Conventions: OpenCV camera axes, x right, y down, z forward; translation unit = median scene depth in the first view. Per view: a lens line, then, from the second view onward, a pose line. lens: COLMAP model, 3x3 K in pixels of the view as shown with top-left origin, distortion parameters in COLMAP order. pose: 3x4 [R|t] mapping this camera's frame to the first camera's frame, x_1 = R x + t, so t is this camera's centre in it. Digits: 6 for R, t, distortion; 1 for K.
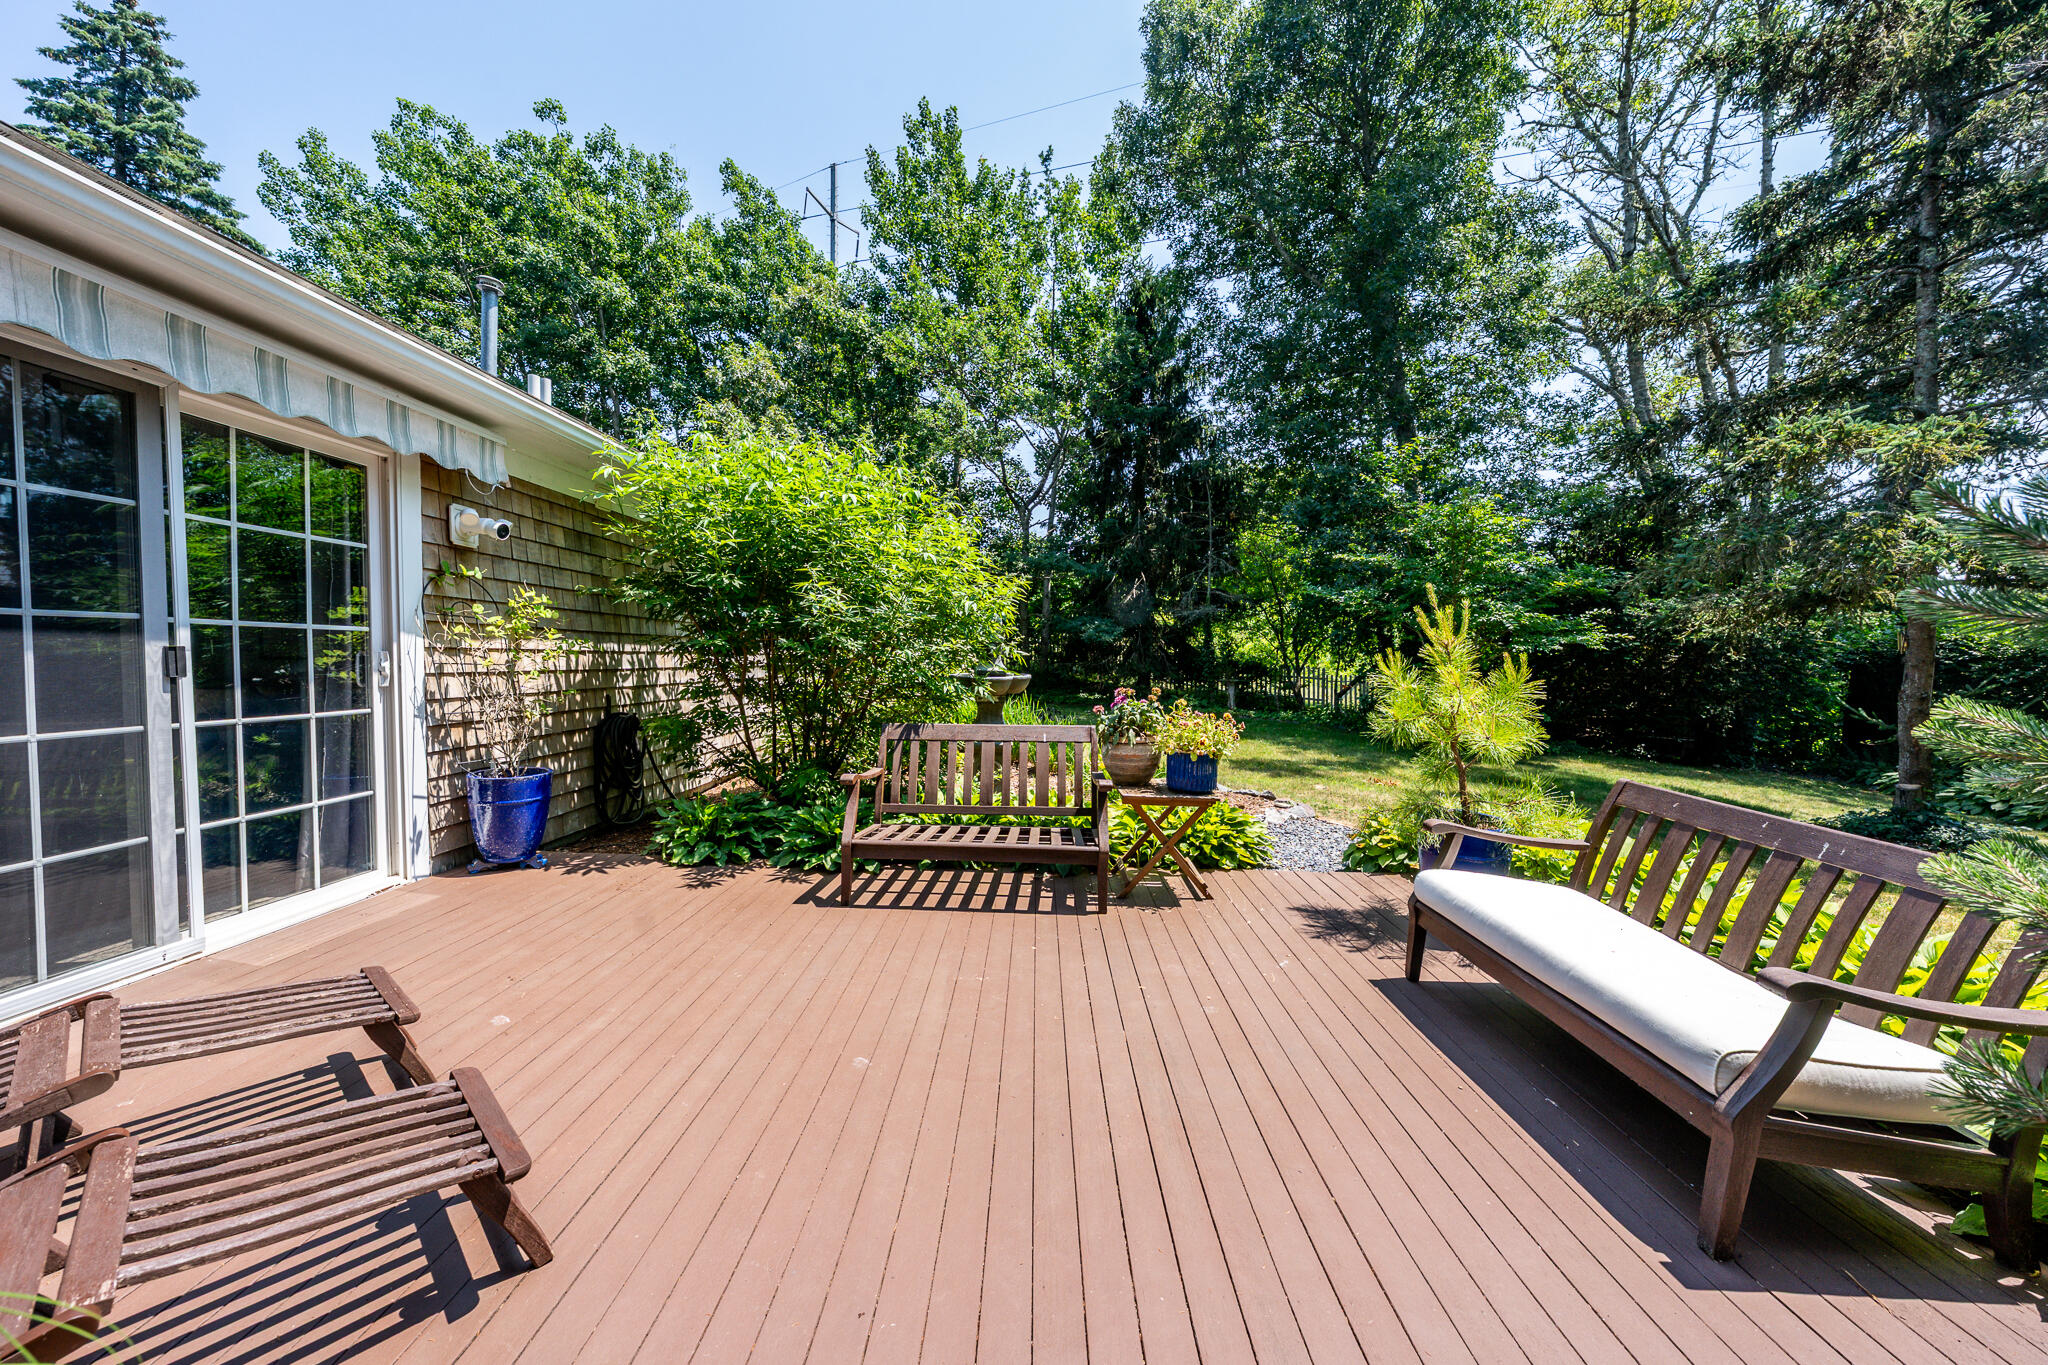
lens RADIAL K [[701.4, 0, 1022.6], [0, 701.4, 673.4], [0, 0, 1]] dist [0.000816, 0.000024]
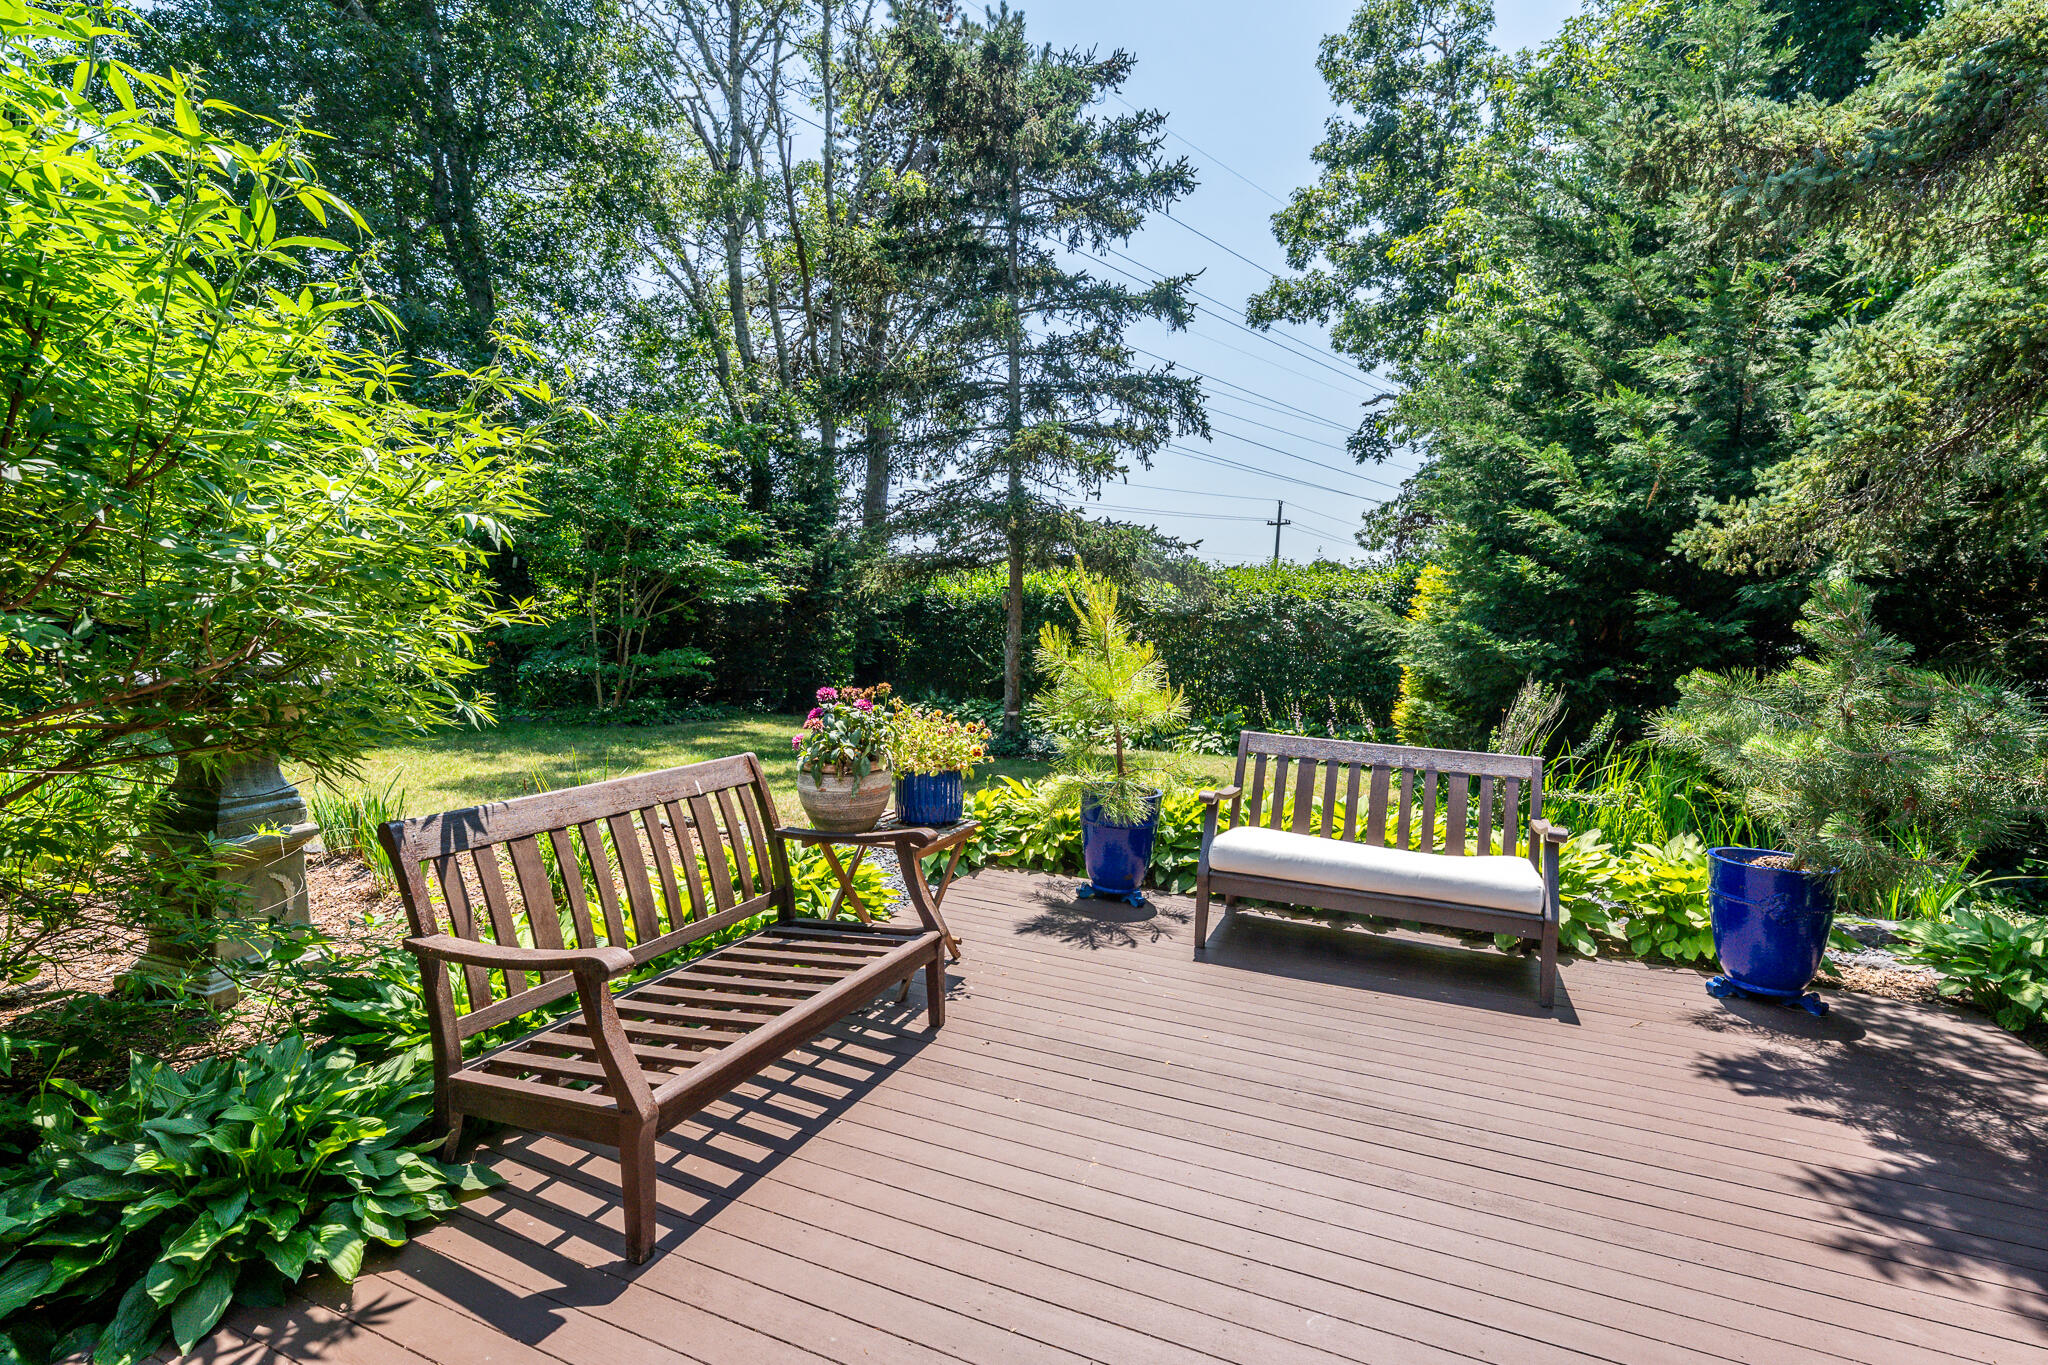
lens RADIAL K [[957.6, 0, 1022.2], [0, 957.6, 682.8], [0, 0, 1]] dist [-0.000048, 0.000132]
pose [[0.389020, -0.075837, 0.918103, -0.630072], [0.021784, 0.997084, 0.073130, -0.042170], [-0.920972, -0.008449, 0.389538, 0.554848]]
